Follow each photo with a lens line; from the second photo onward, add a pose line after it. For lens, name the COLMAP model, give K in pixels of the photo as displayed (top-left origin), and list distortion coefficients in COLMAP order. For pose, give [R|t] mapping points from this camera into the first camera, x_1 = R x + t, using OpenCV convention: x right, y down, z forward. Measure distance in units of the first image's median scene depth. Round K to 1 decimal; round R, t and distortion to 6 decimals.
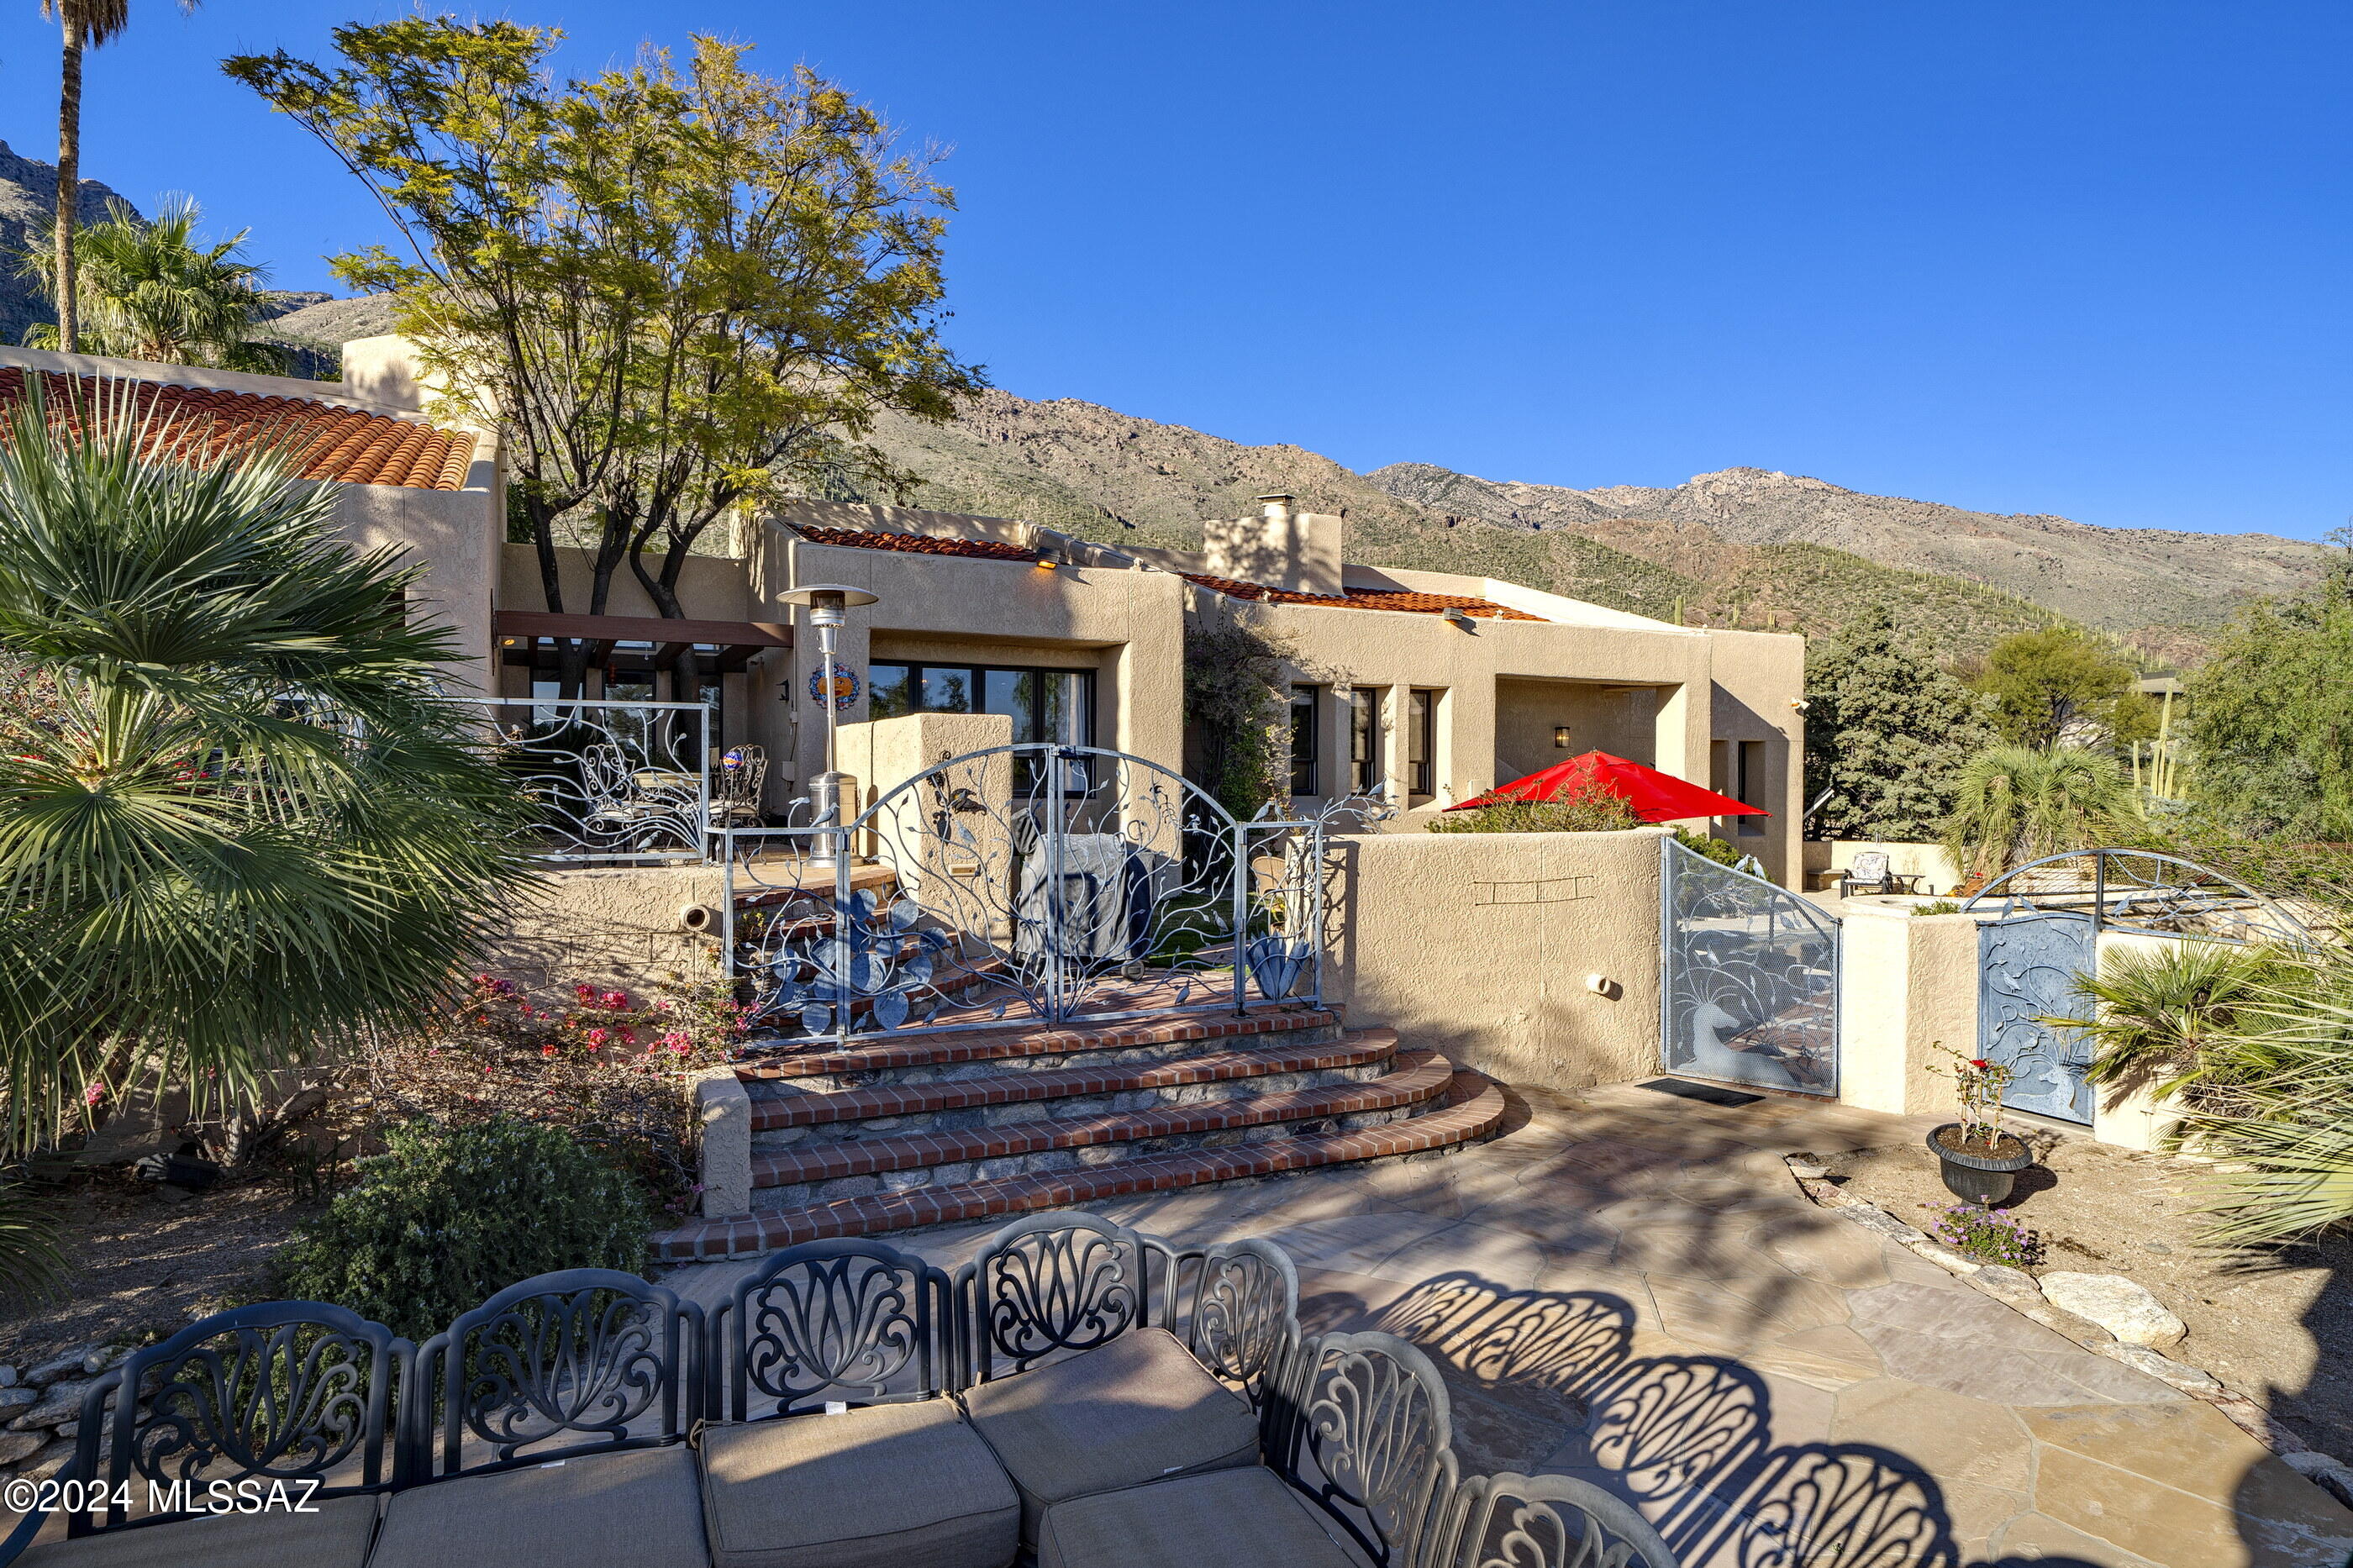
lens RADIAL K [[1288.9, 0, 1164.1], [0, 1288.9, 775.7], [0, 0, 1]] dist [0.001590, -0.001934]
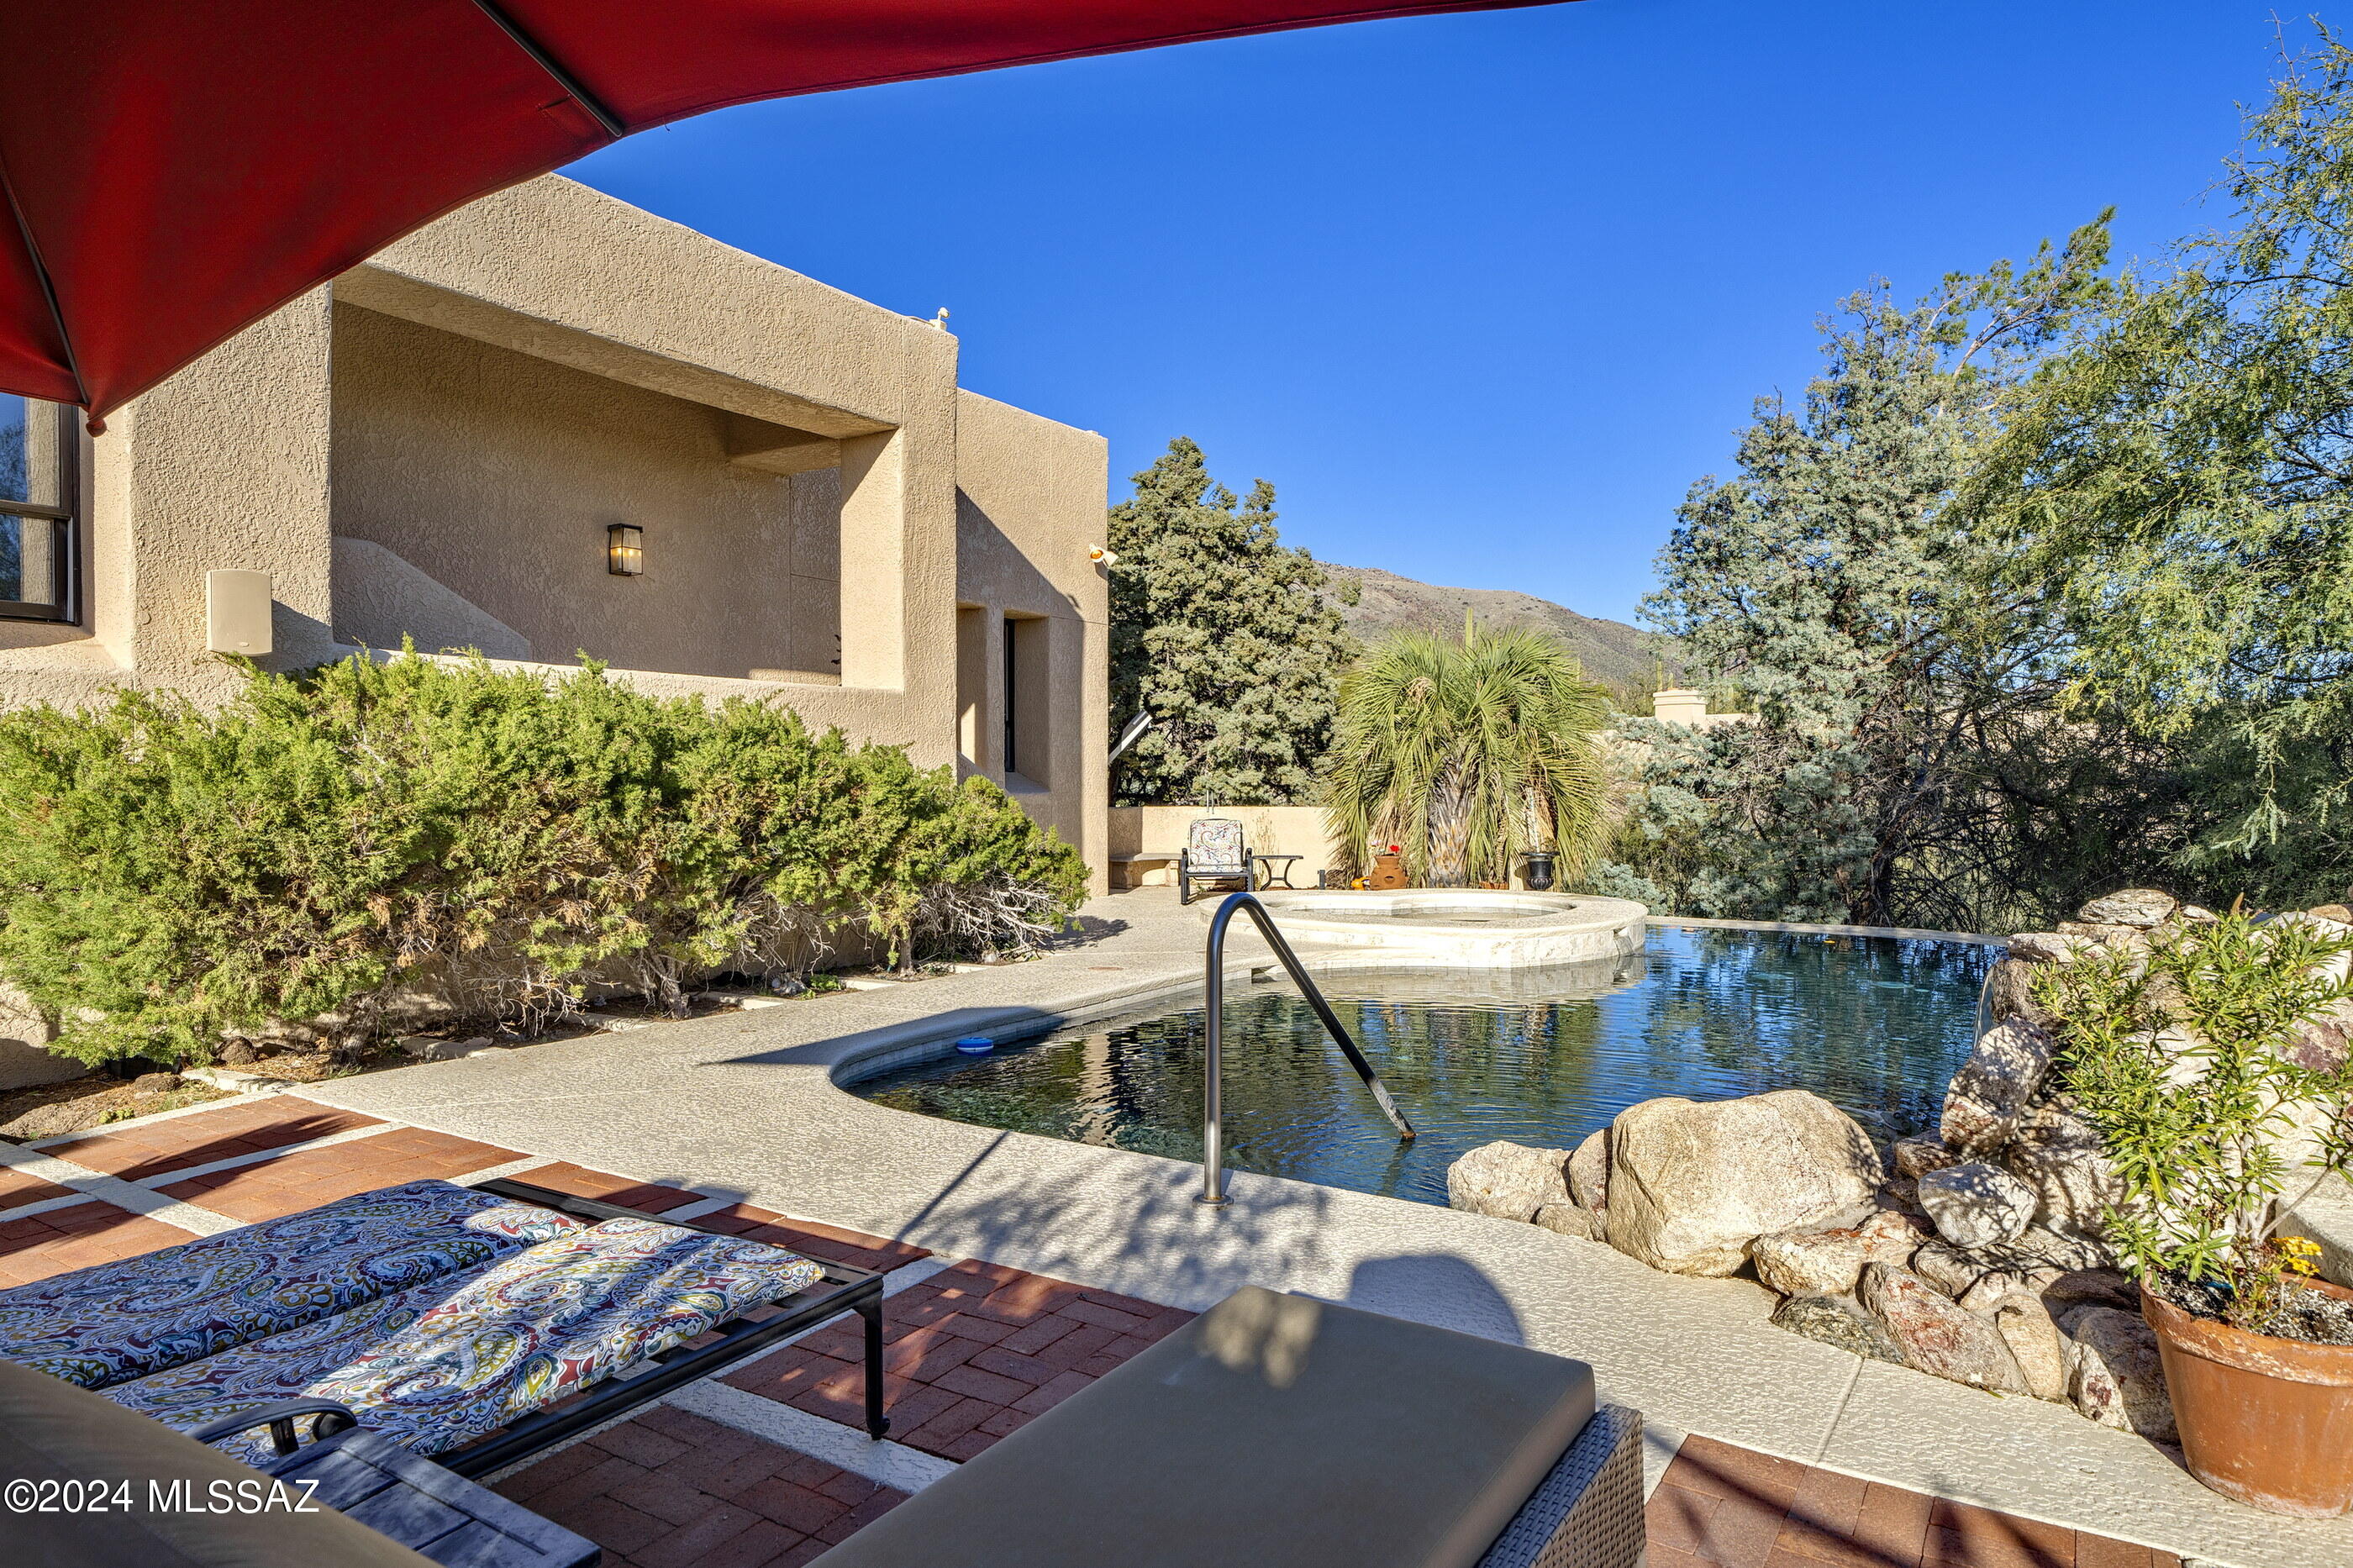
lens RADIAL K [[1386.9, 0, 1182.1], [0, 1386.9, 779.9], [0, 0, 1]] dist [0.002018, 0.000149]
pose [[0.840157, -0.004142, 0.542327, 0.189088], [0.005489, 0.999985, -0.000865, 0.039880], [-0.542315, 0.003704, 0.840167, 0.460013]]
